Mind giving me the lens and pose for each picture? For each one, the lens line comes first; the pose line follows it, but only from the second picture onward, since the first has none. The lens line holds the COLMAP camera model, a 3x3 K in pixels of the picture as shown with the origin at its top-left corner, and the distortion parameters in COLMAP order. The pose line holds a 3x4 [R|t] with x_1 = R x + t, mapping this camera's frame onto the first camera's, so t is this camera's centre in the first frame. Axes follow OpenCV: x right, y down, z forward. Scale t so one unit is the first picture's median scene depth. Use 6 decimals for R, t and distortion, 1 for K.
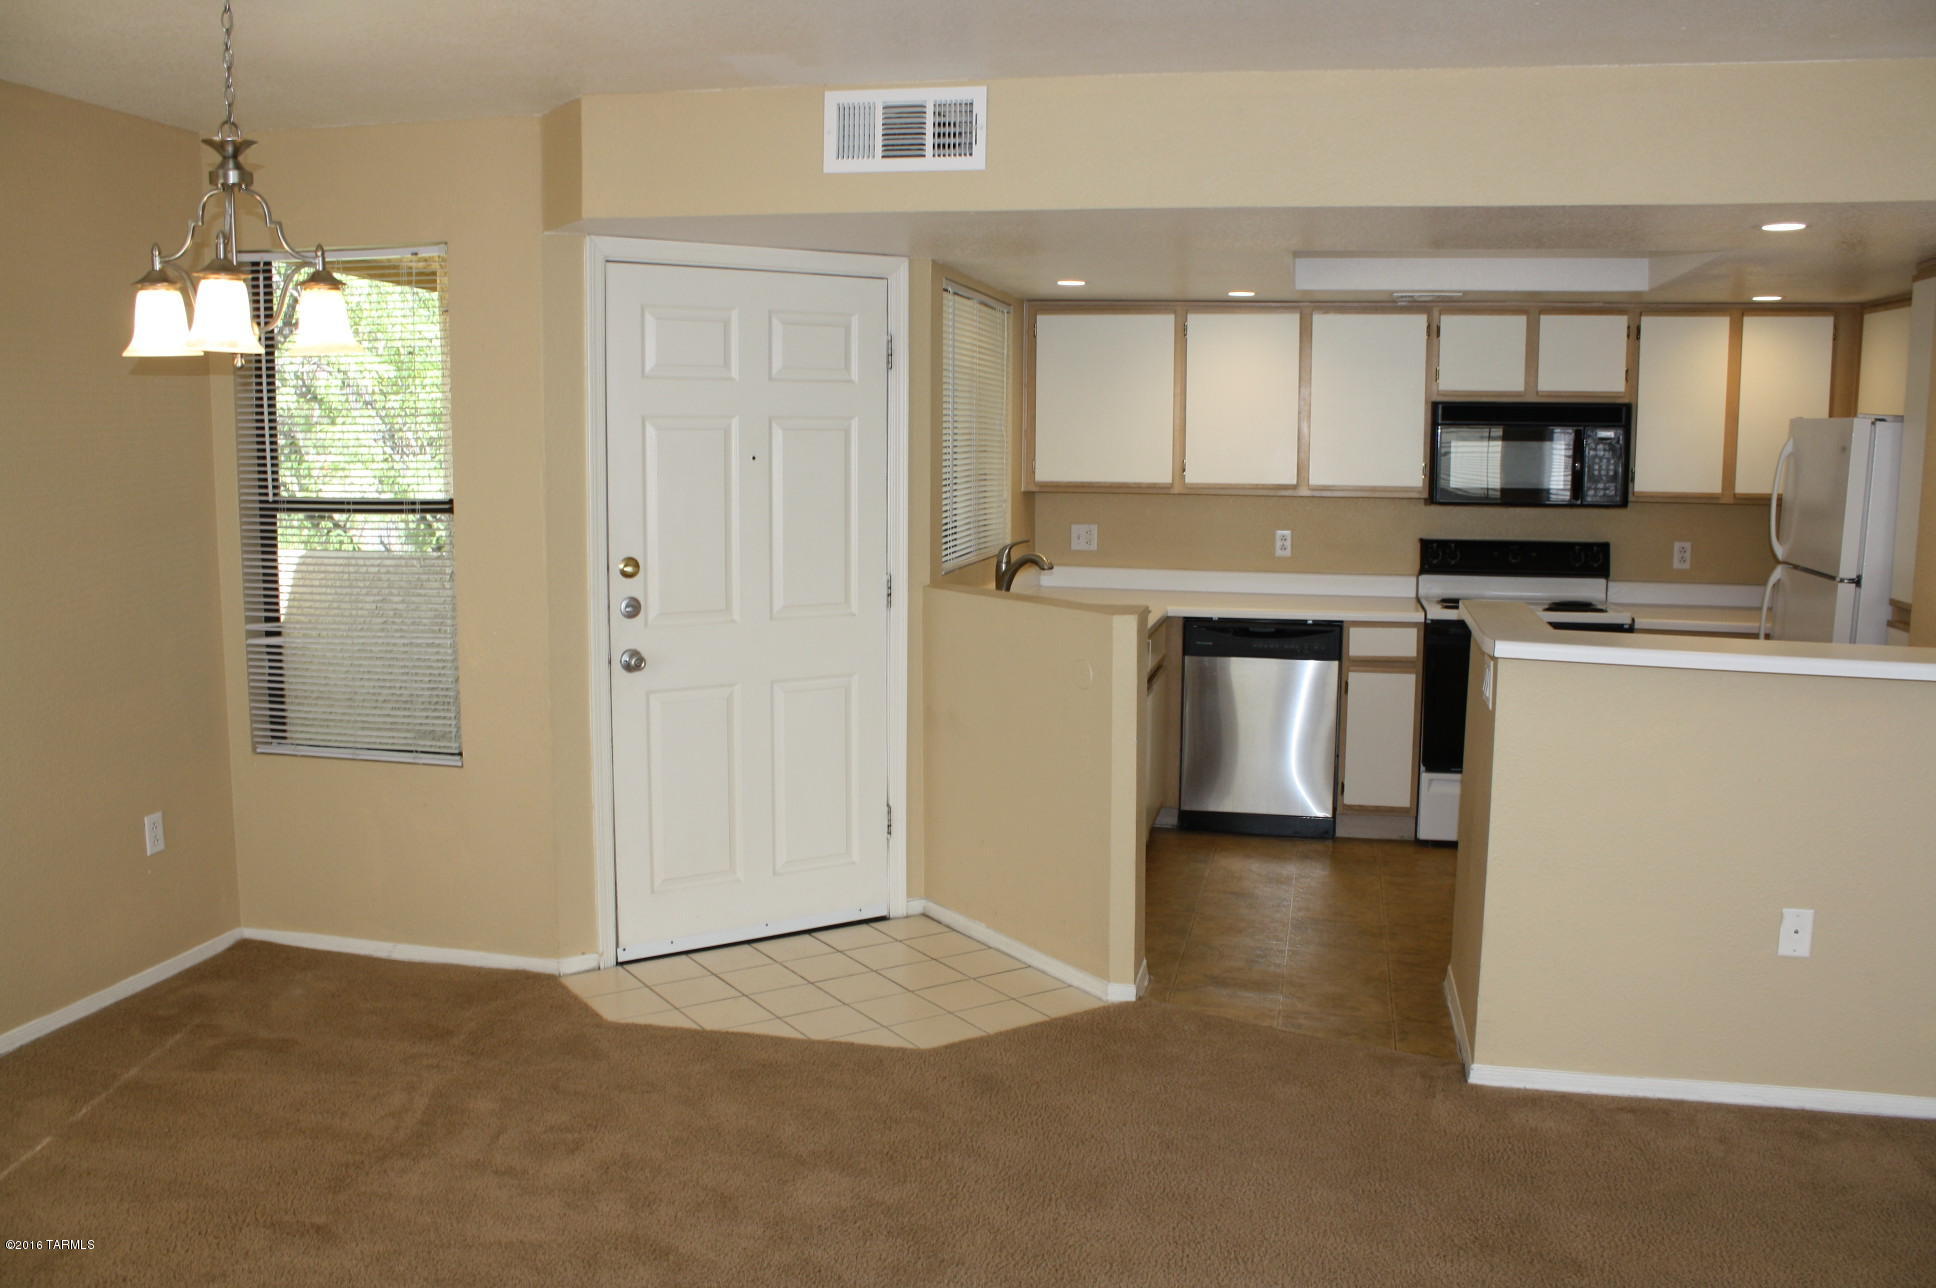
lens RADIAL K [[1650.9, 0, 970.1], [0, 1650.9, 658.5], [0, 0, 1]] dist [-0.162566, 0.147434]
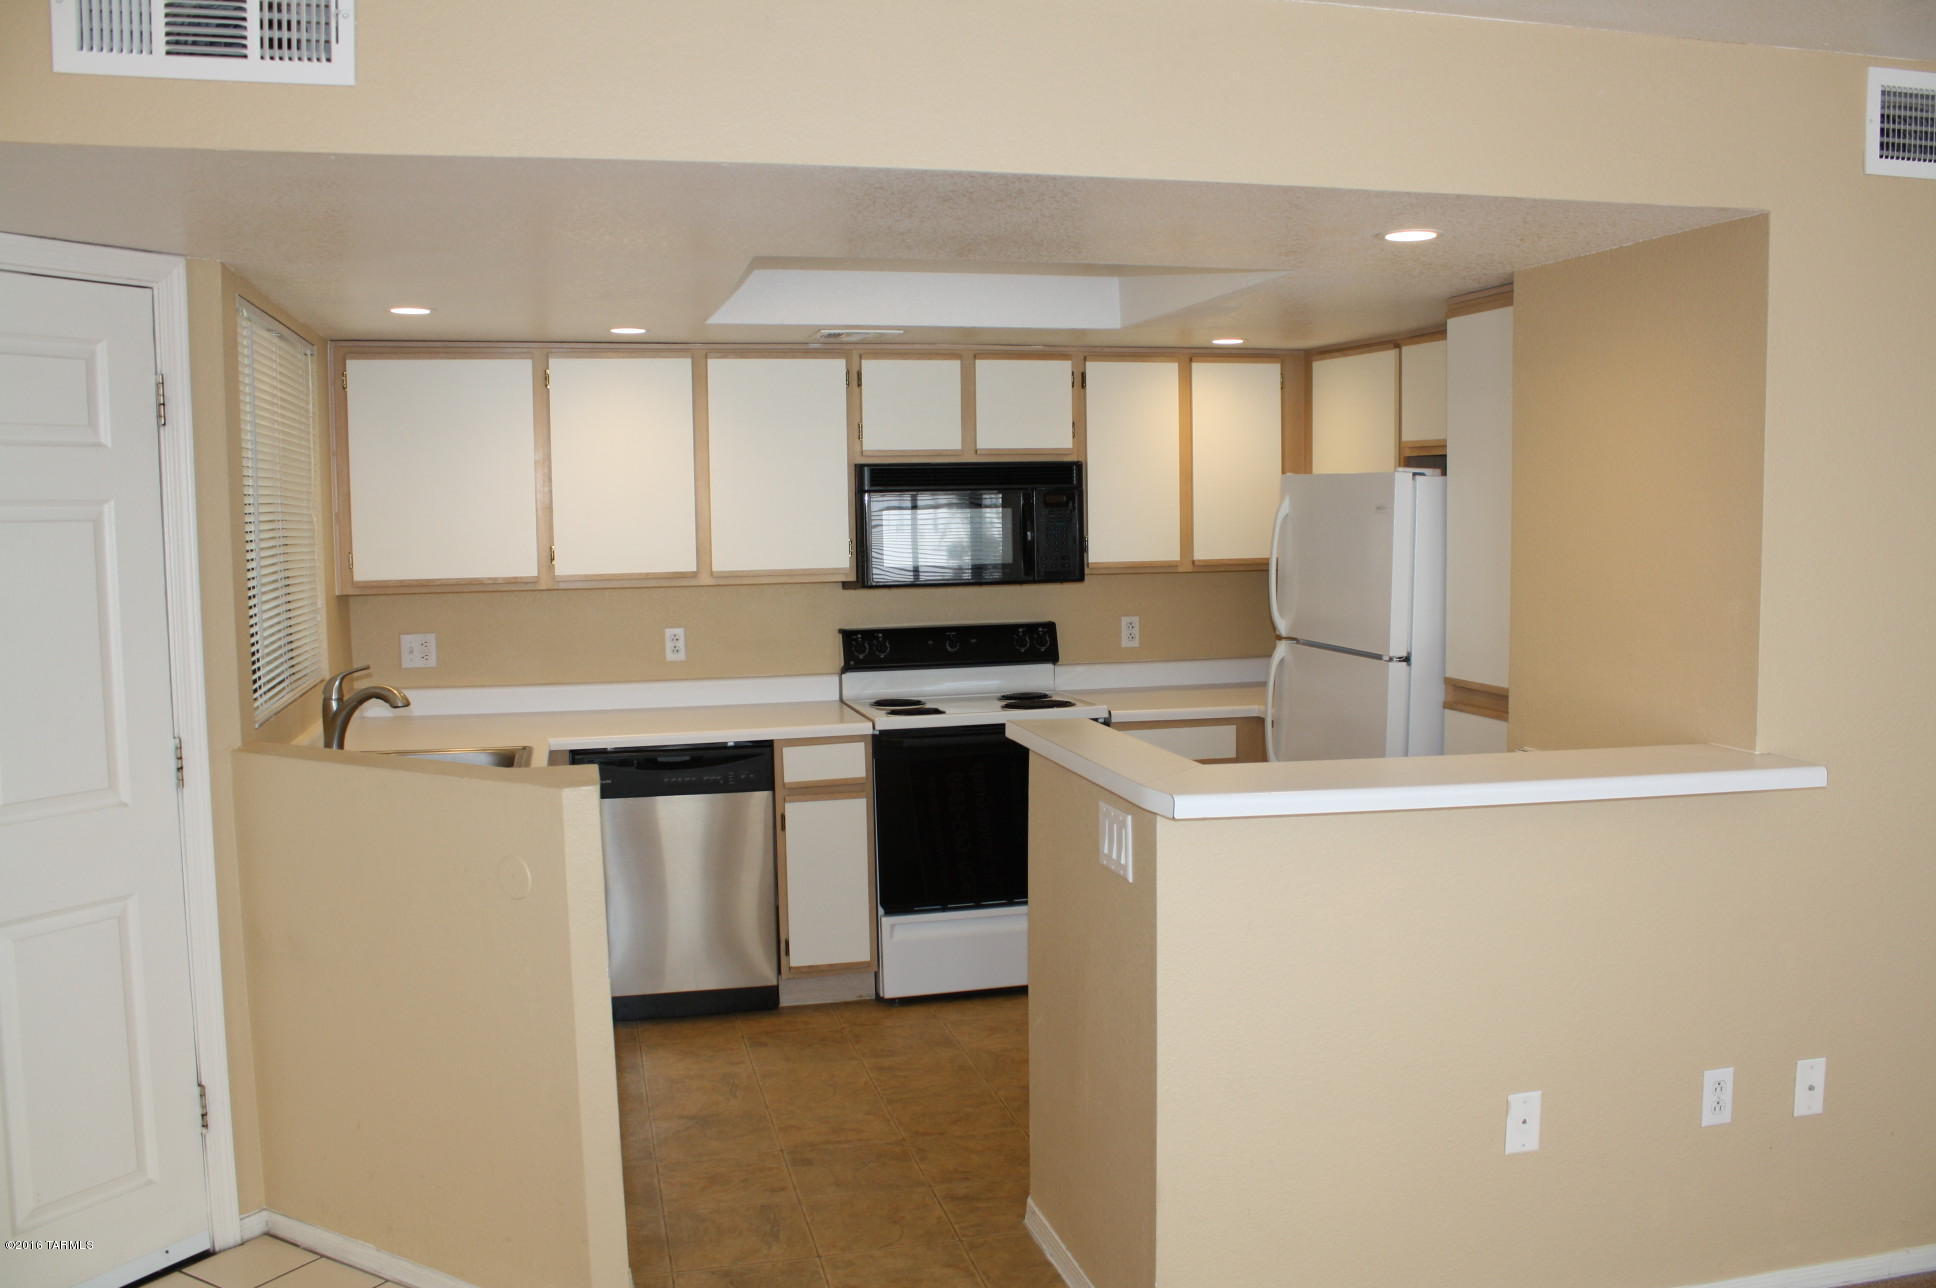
lens RADIAL K [[1650.9, 0, 982.8], [0, 1650.9, 657.1], [0, 0, 1]] dist [-0.162566, 0.147434]
pose [[0.893578, -0.057596, 0.445198, -0.037245], [0.077658, 0.996616, -0.026937, -0.034648], [-0.442140, 0.058644, 0.895027, 0.241423]]
